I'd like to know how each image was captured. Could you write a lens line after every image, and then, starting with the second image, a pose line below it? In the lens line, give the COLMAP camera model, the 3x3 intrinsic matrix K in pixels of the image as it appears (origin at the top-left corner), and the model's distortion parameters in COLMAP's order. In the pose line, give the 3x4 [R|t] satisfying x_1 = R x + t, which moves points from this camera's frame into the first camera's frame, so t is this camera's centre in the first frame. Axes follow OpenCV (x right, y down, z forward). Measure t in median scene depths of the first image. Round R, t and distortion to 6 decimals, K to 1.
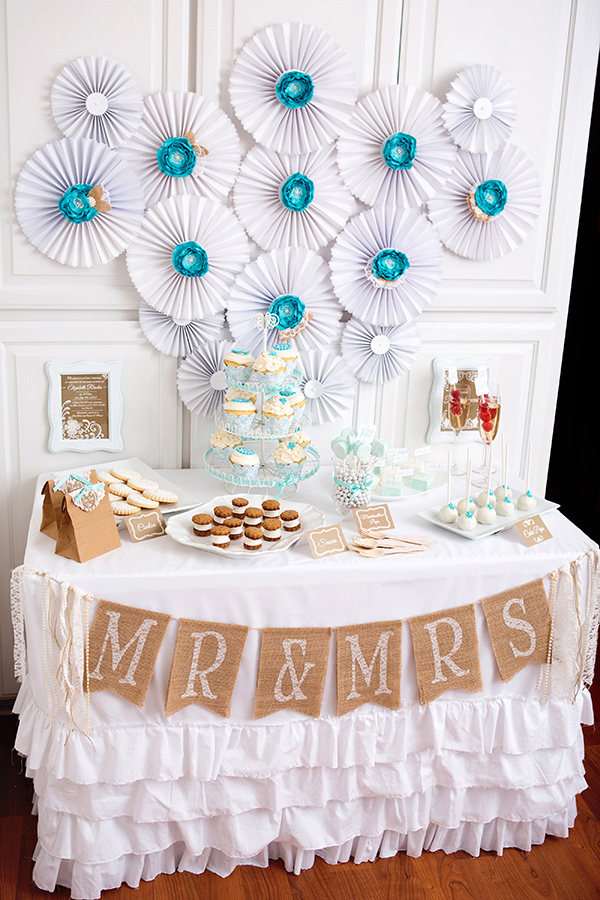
lens RADIAL K [[1010.4, 0, 285.4], [0, 1010.4, 411.7], [0, 0, 1]] dist [-0.044303, 0.000000]
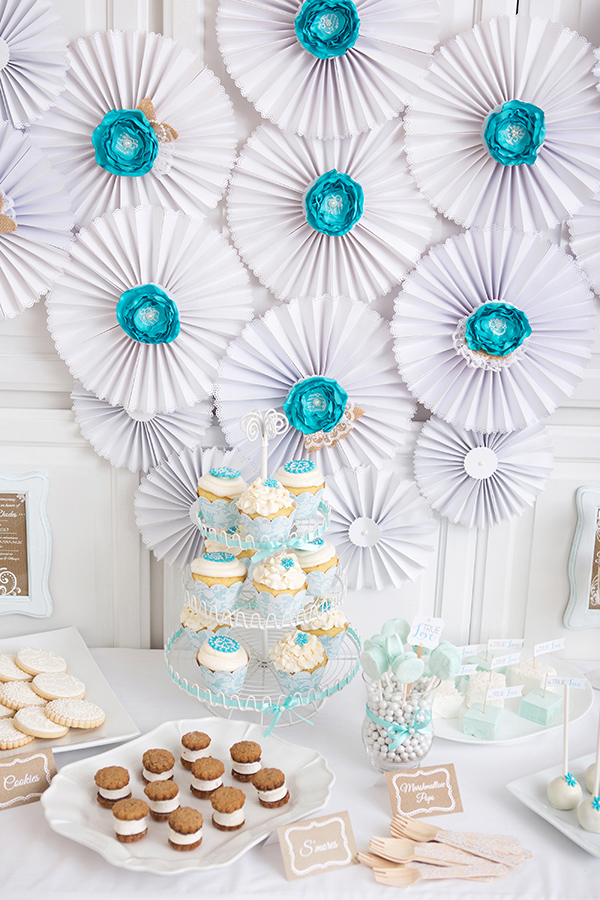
lens RADIAL K [[1256.4, 0, 313.2], [0, 1256.4, 425.5], [0, 0, 1]] dist [-0.003657, 0.000000]
pose [[0.985259, 0.041087, -0.166062, 0.130651], [-0.042697, 0.999069, -0.006135, -0.087622], [0.165655, 0.013135, 0.986096, 0.294127]]
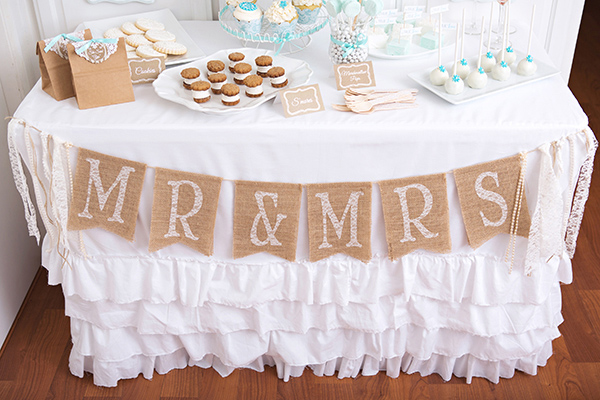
lens RADIAL K [[773.4, 0, 315.2], [0, 773.4, 208.1], [0, 0, 1]] dist [-0.033116, 0.000000]
pose [[0.981972, 0.070351, -0.175448, 0.182555], [-0.013399, 0.951733, 0.306634, -0.007465], [0.188551, -0.298755, 0.935518, 0.217632]]
